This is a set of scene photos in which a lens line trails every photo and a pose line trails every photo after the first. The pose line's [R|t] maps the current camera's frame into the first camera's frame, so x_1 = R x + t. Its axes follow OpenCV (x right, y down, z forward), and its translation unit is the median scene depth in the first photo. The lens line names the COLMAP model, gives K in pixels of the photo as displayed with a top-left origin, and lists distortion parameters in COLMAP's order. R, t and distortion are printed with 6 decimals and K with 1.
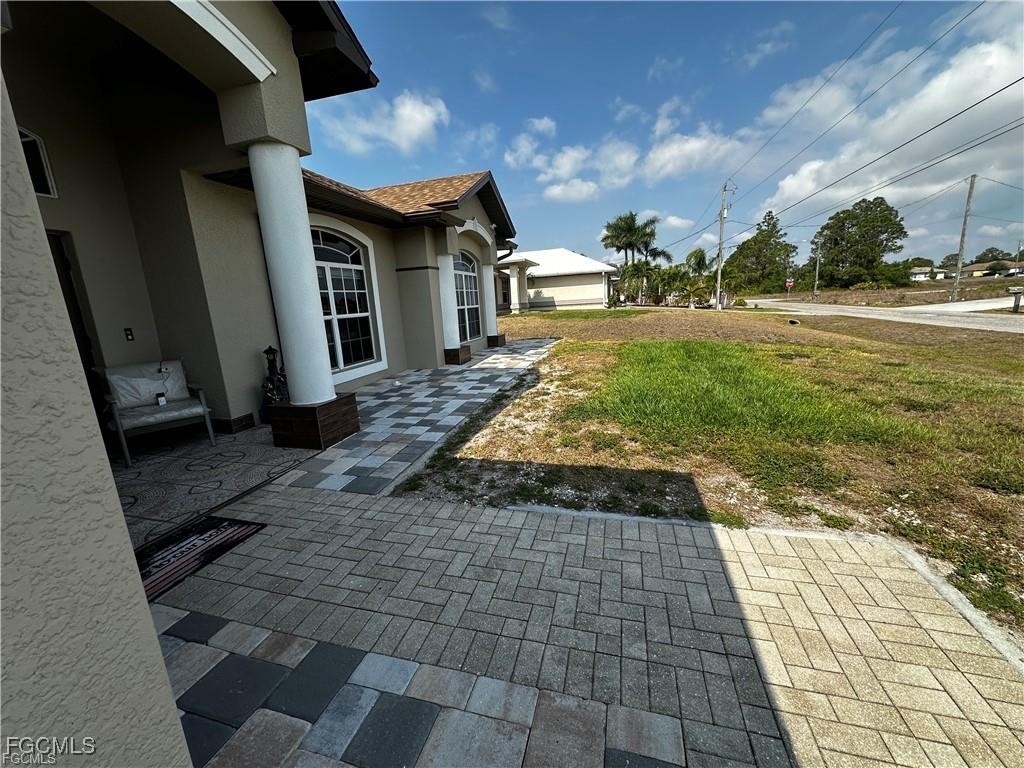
lens RADIAL K [[406.8, 0, 515.6], [0, 406.8, 384.0], [0, 0, 1]] dist [-0.004466, 0.001061]
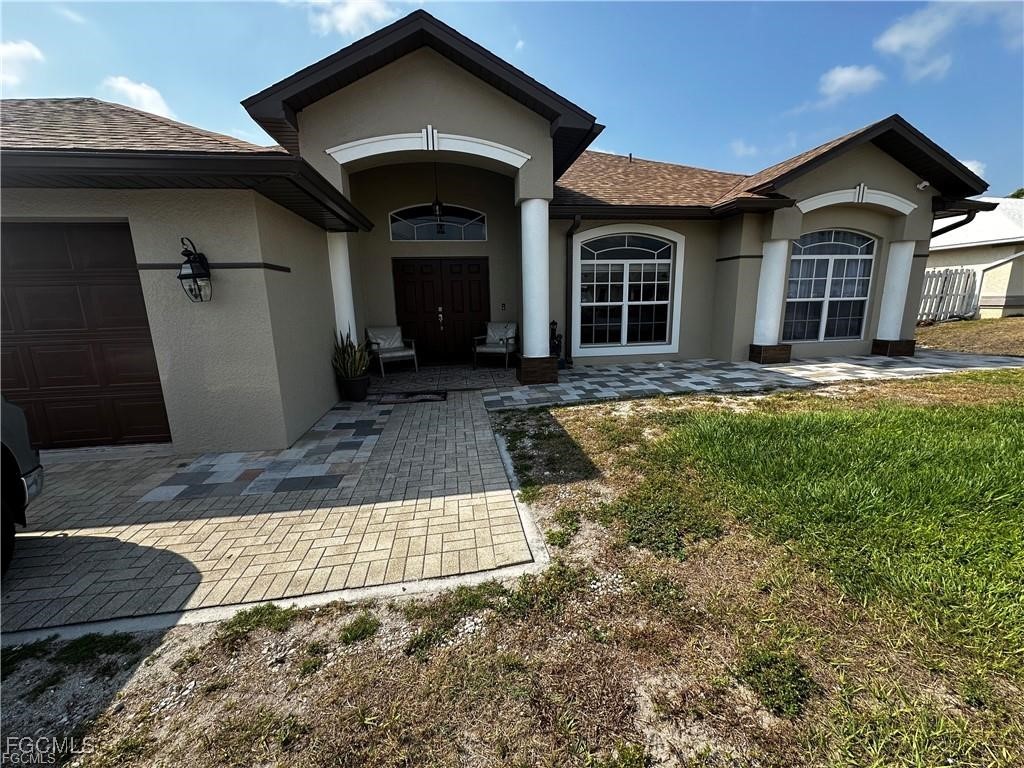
lens RADIAL K [[406.8, 0, 512.6], [0, 406.8, 383.5], [0, 0, 1]] dist [-0.004466, 0.001061]
pose [[0.396890, 0.232293, -0.887986, 1.063222], [-0.187114, 0.967606, 0.169490, -0.127323], [0.898592, 0.098886, 0.427498, 0.289875]]
